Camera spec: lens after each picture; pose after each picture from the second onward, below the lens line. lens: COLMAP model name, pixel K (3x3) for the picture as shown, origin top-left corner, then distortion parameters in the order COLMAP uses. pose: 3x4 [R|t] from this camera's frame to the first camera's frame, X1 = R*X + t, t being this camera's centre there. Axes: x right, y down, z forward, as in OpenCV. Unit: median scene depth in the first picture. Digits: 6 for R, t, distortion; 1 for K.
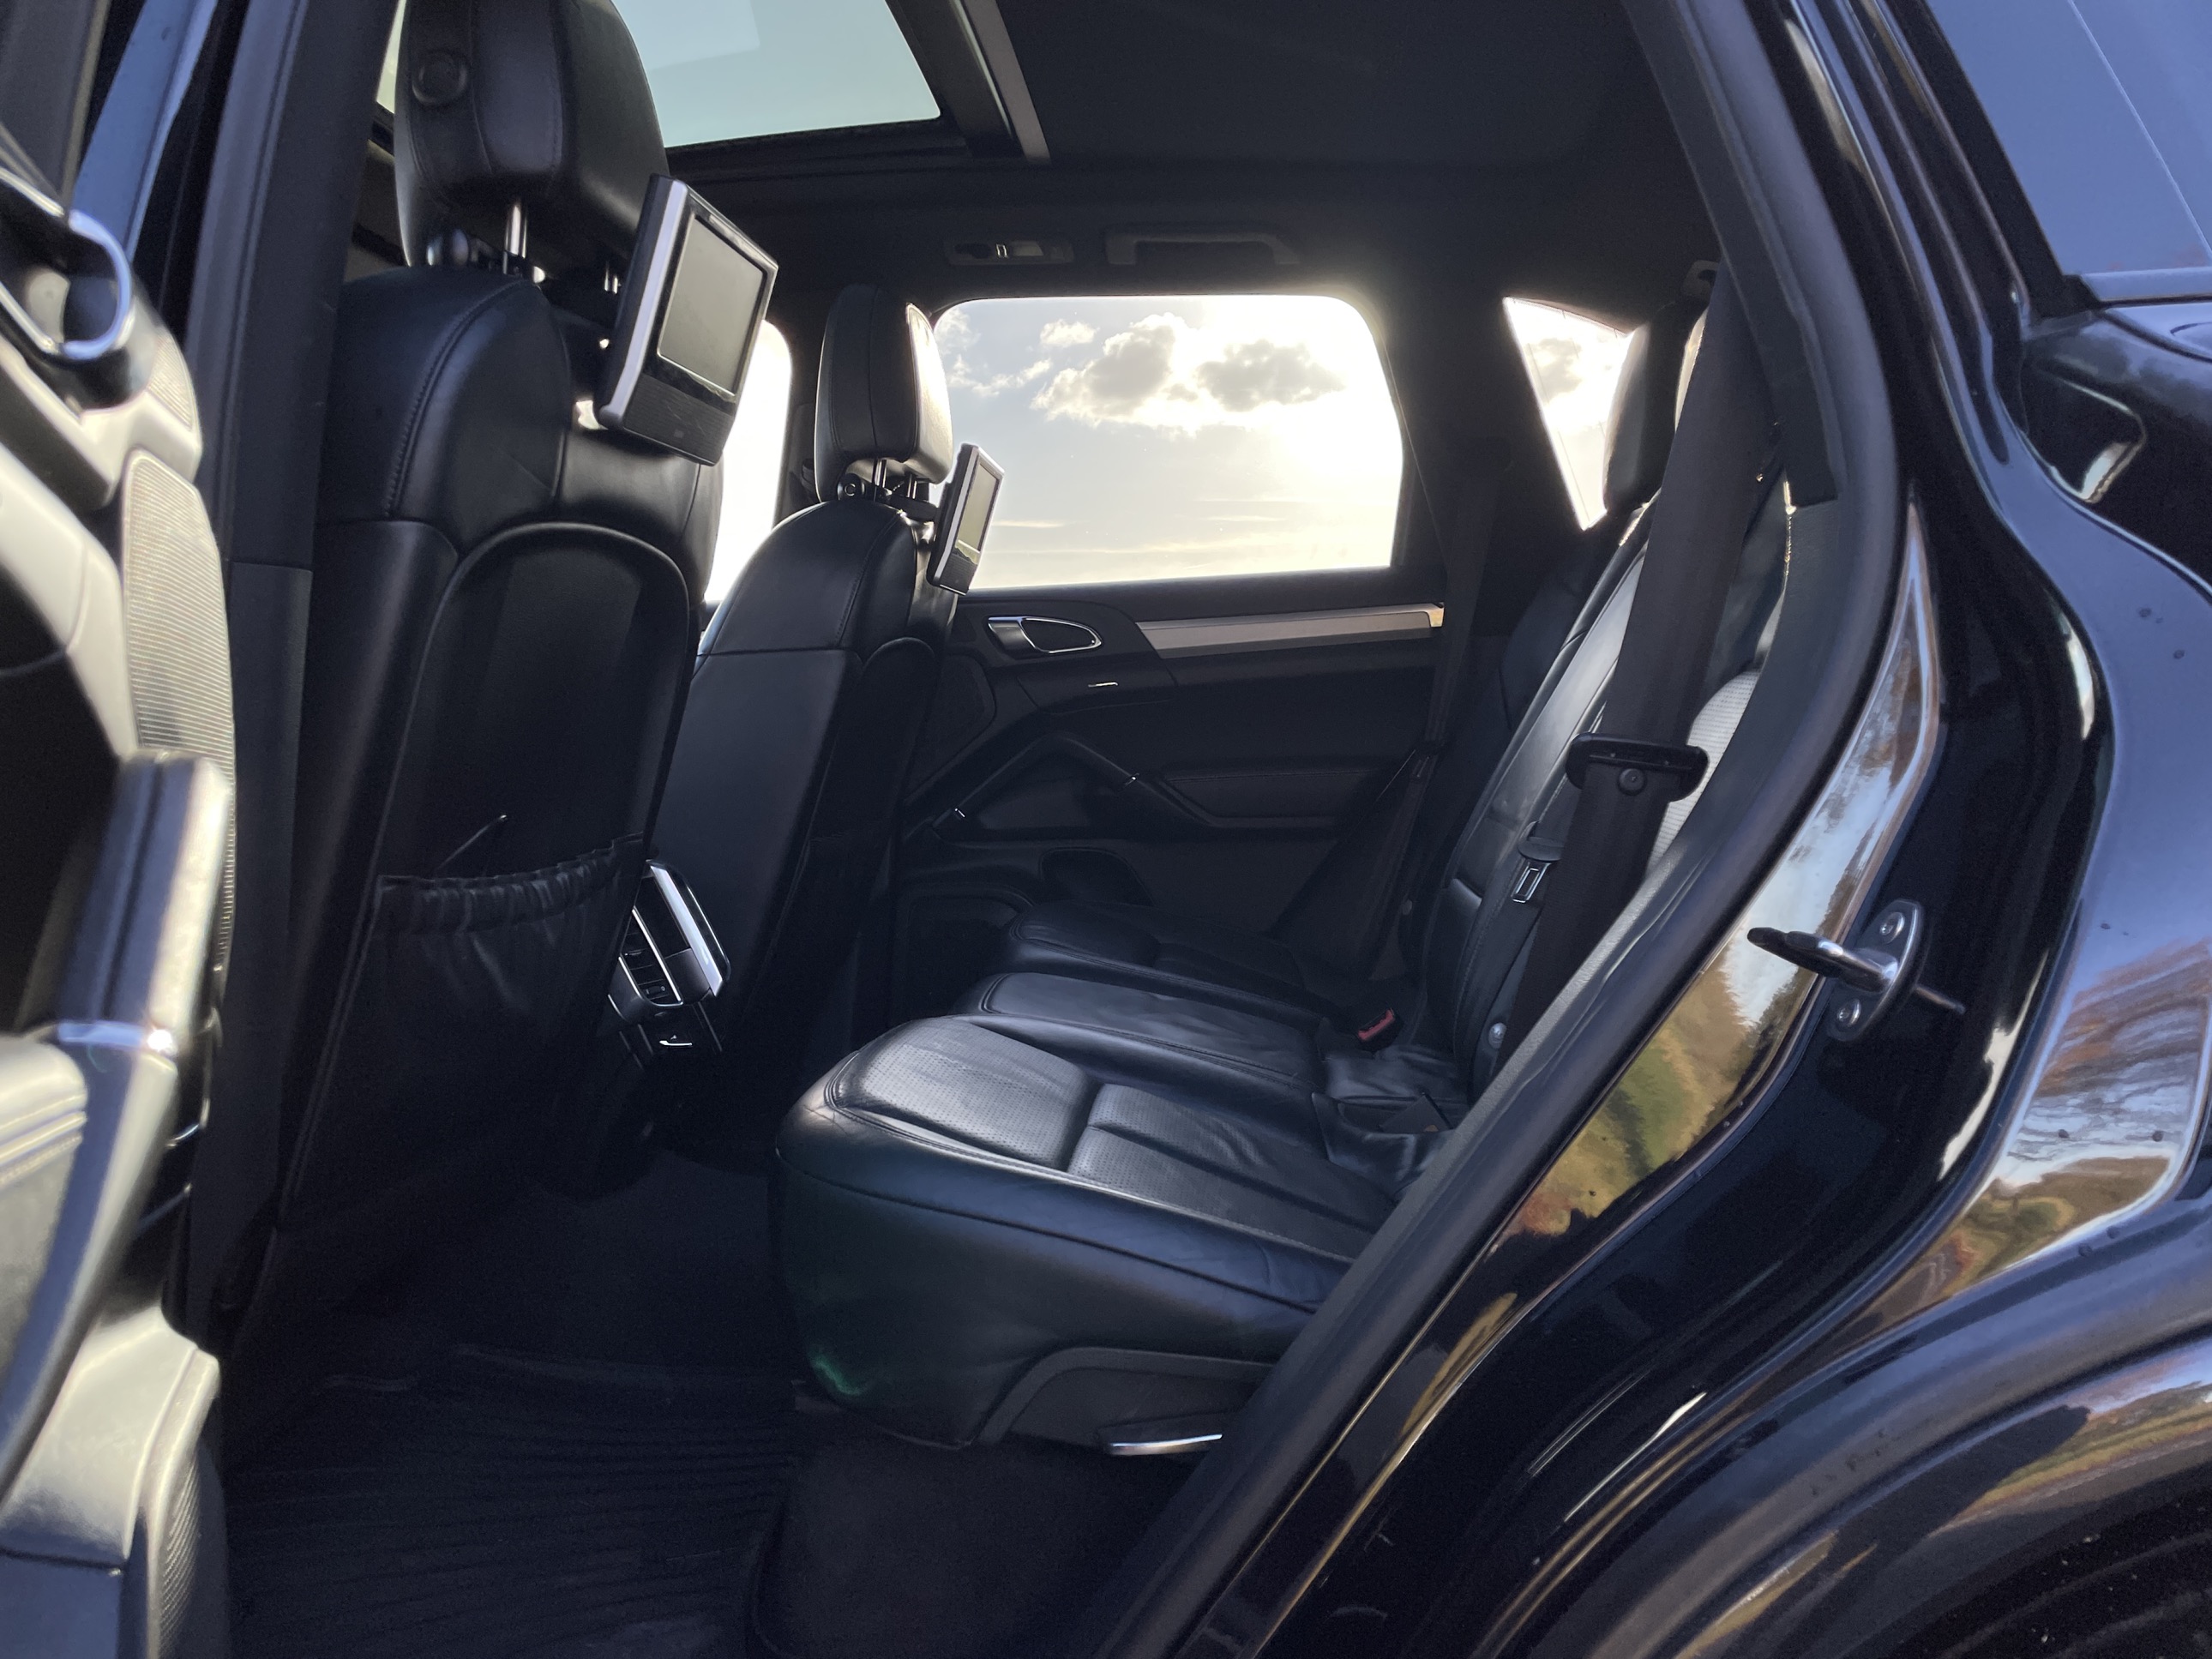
lens RADIAL K [[1593.3, 0, 1099.9], [0, 1593.3, 860.0], [0, 0, 1]] dist [0.001967, -0.001678]
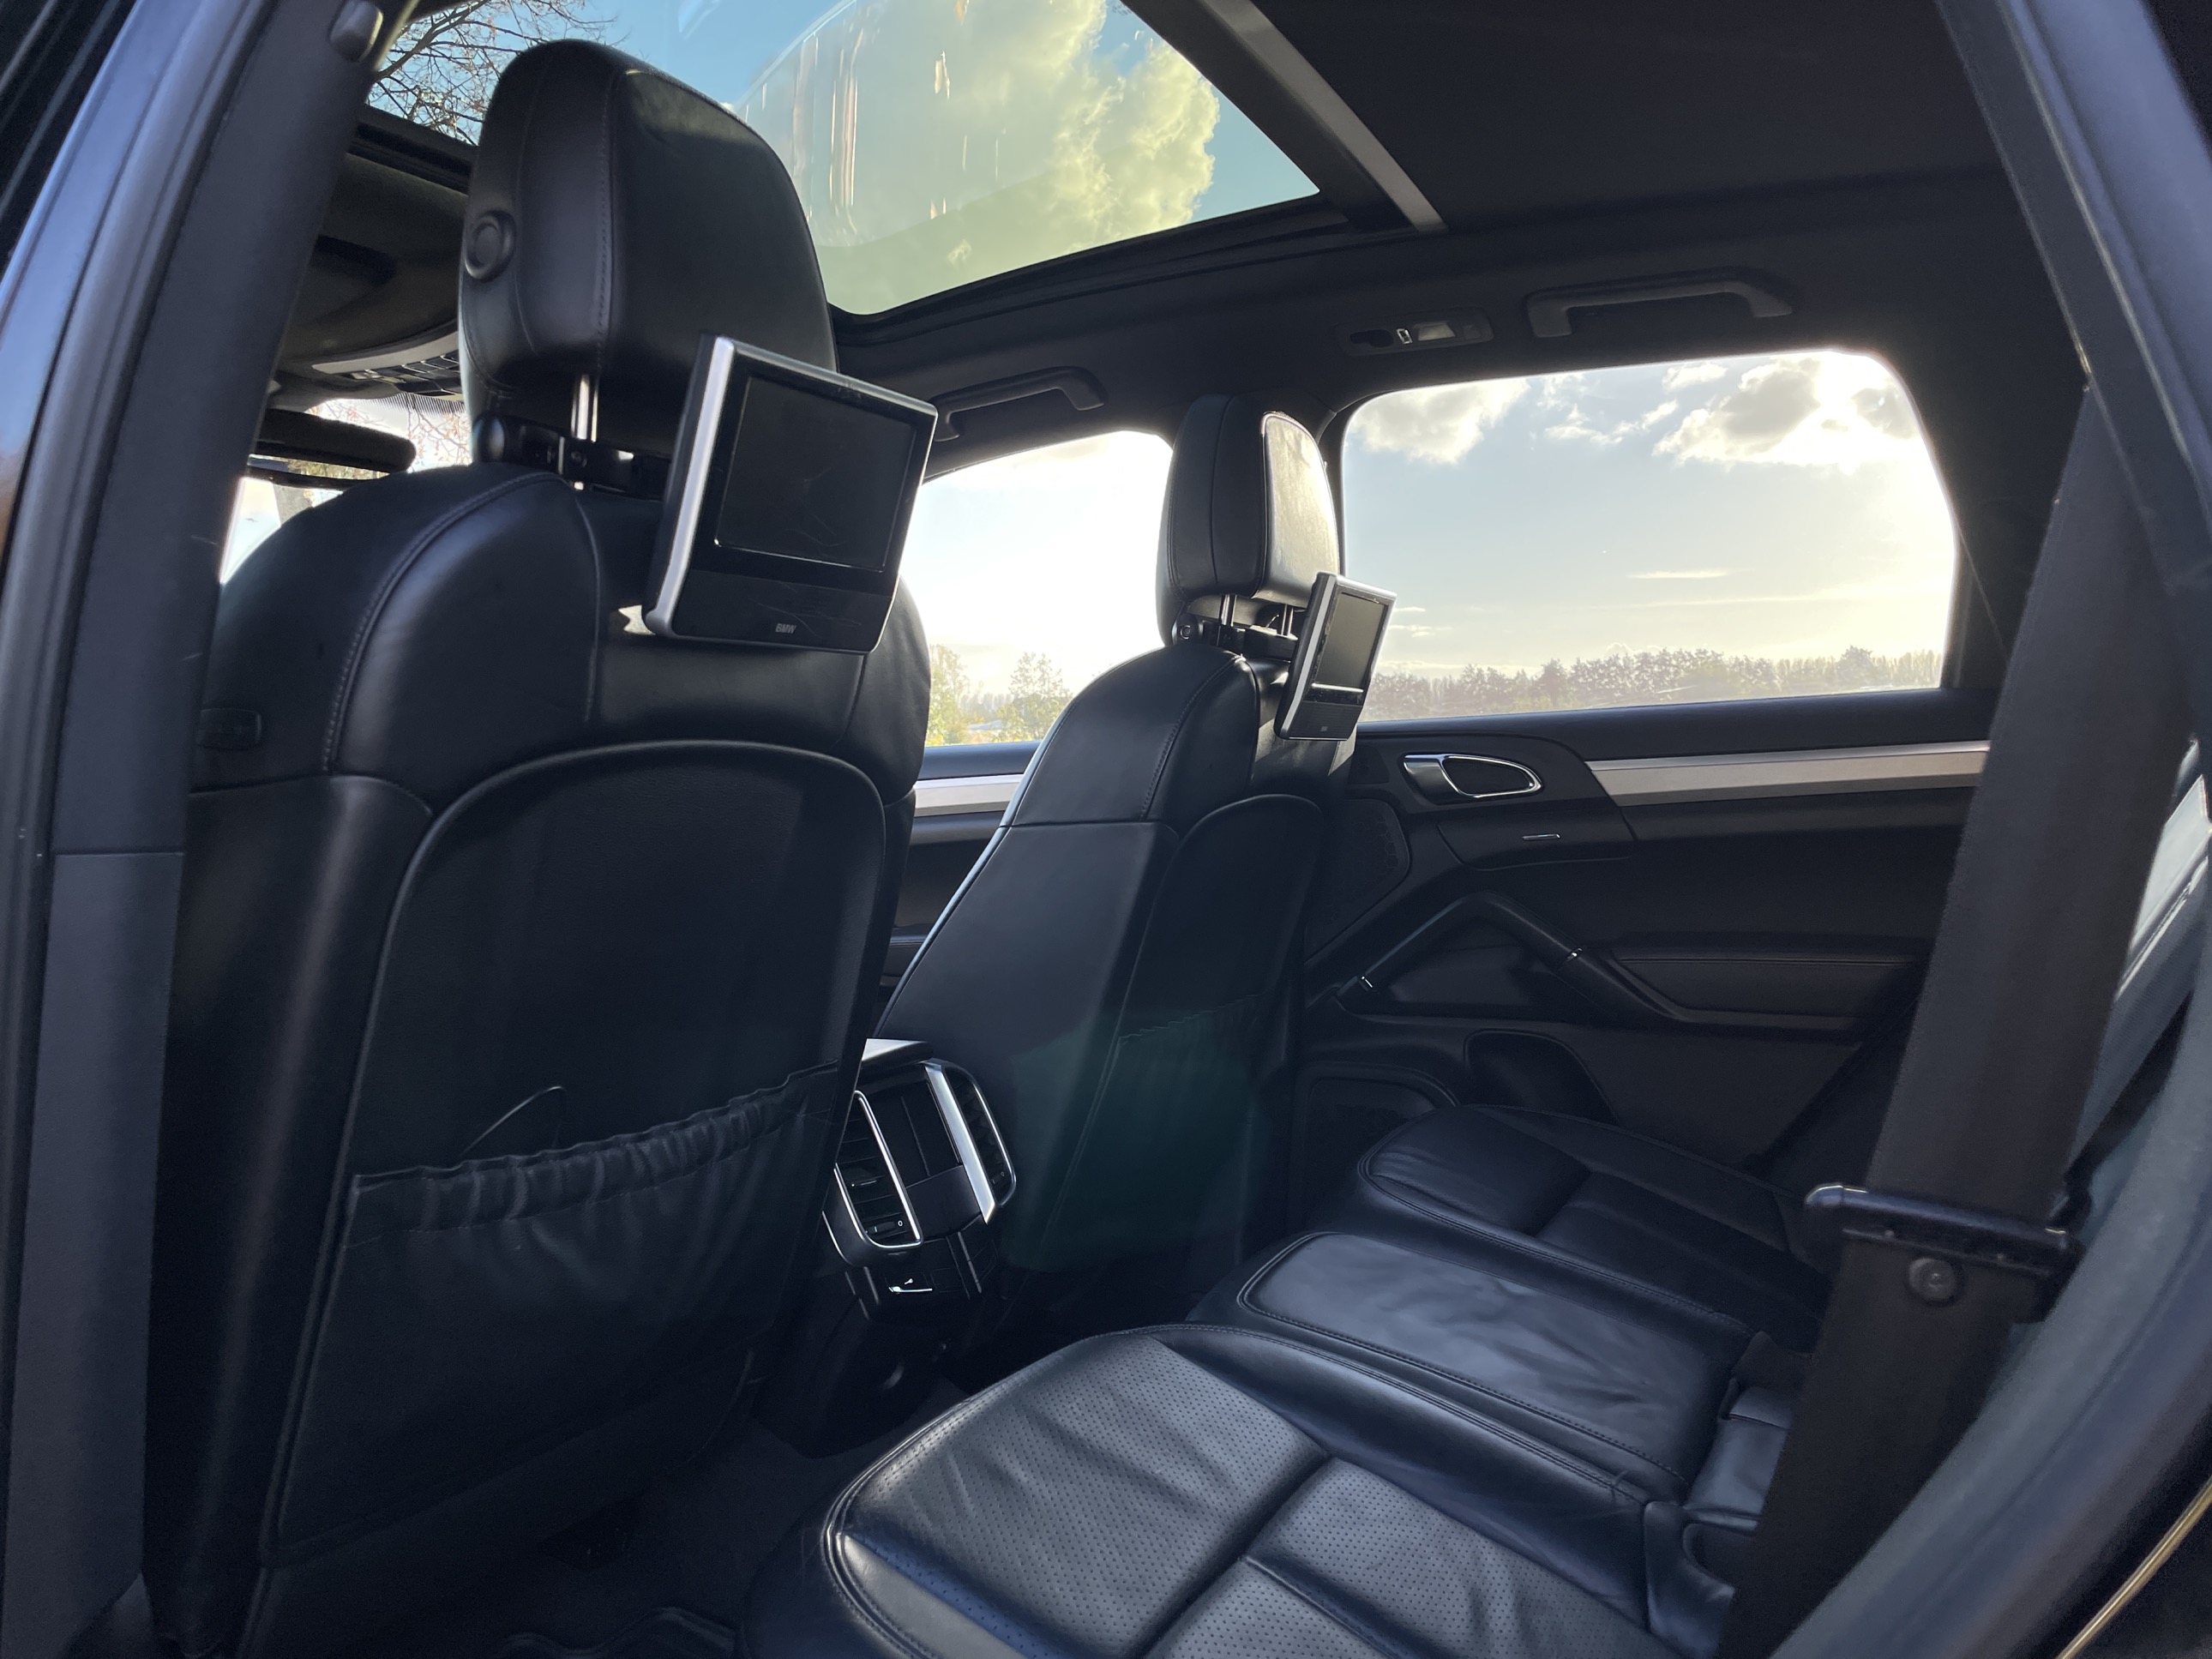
lens RADIAL K [[1658.0, 0, 1106.0], [0, 1658.0, 829.5], [0, 0, 1]] dist [0.115376, -0.207024]
pose [[0.938167, 0.020527, -0.345574, 0.114725], [-0.042688, 0.997482, -0.056642, -0.070978], [0.343541, 0.067891, 0.936681, 0.146139]]
